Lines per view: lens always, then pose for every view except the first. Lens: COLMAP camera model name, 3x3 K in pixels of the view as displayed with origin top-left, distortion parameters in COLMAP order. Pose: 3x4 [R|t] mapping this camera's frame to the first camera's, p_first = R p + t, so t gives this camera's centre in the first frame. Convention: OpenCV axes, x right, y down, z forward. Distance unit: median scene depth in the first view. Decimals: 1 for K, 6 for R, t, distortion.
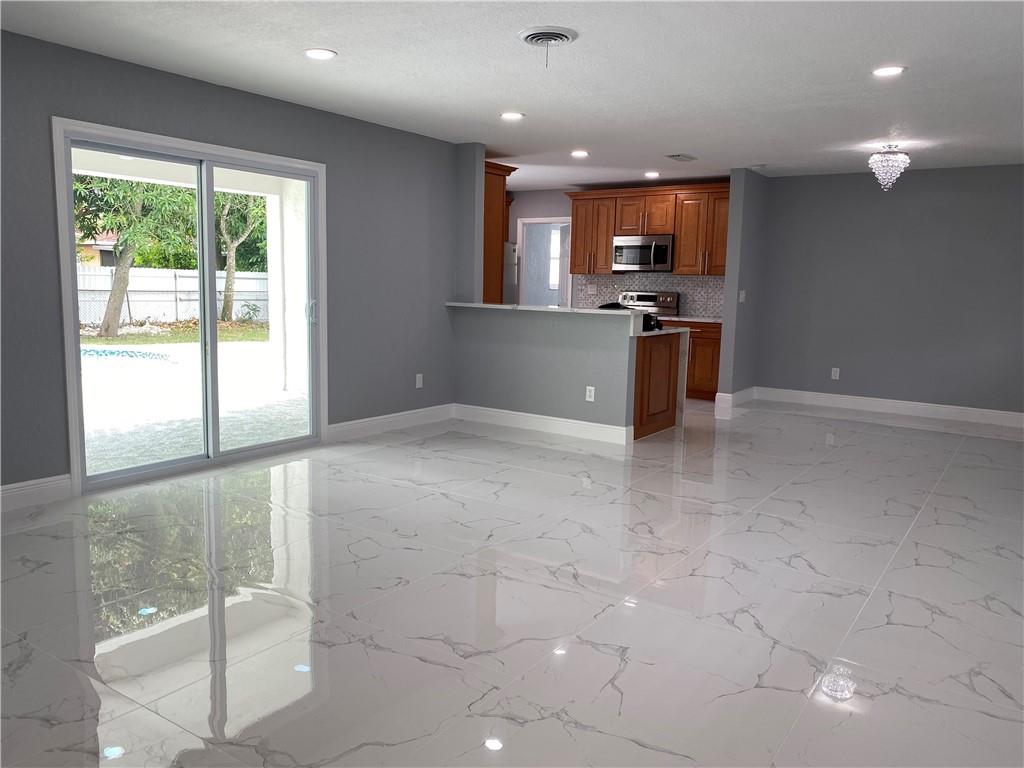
lens RADIAL K [[772.5, 0, 512.0], [0, 772.5, 384.0], [0, 0, 1]] dist [0.059310, -0.000506]
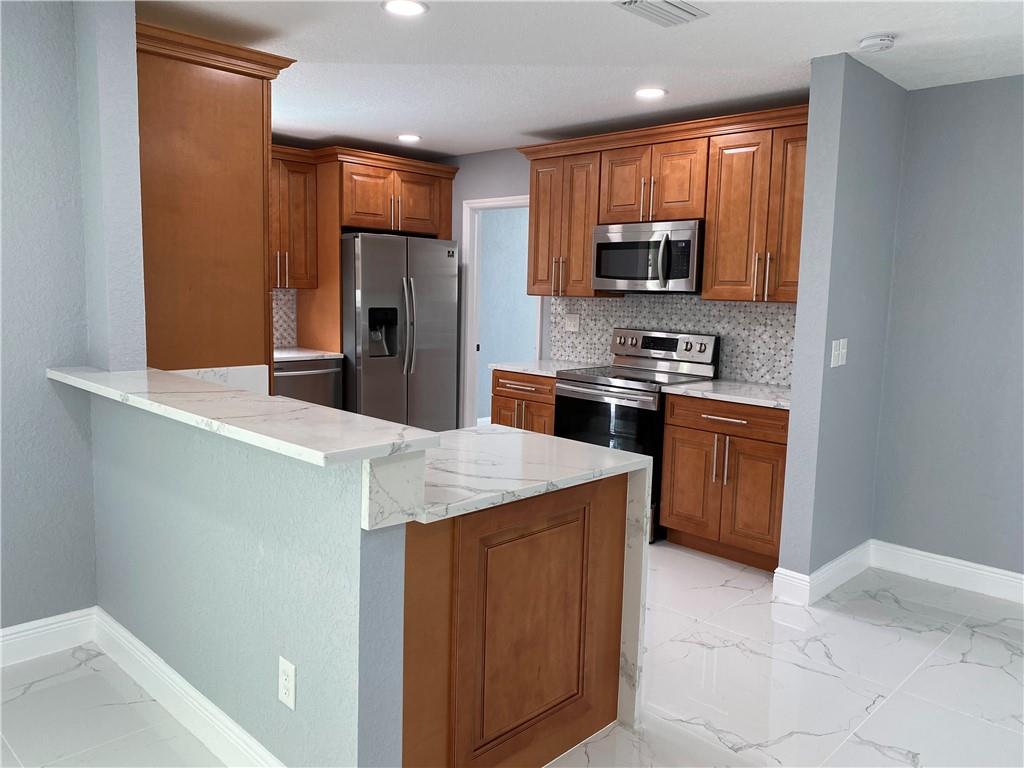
lens RADIAL K [[795.4, 0, 512.0], [0, 795.4, 384.0], [0, 0, 1]] dist [0.000432, -0.002202]
pose [[0.986855, 0.023835, -0.159839, 0.170410], [-0.027010, 0.999478, -0.017719, -0.075292], [0.159333, 0.021804, 0.986984, 0.482399]]
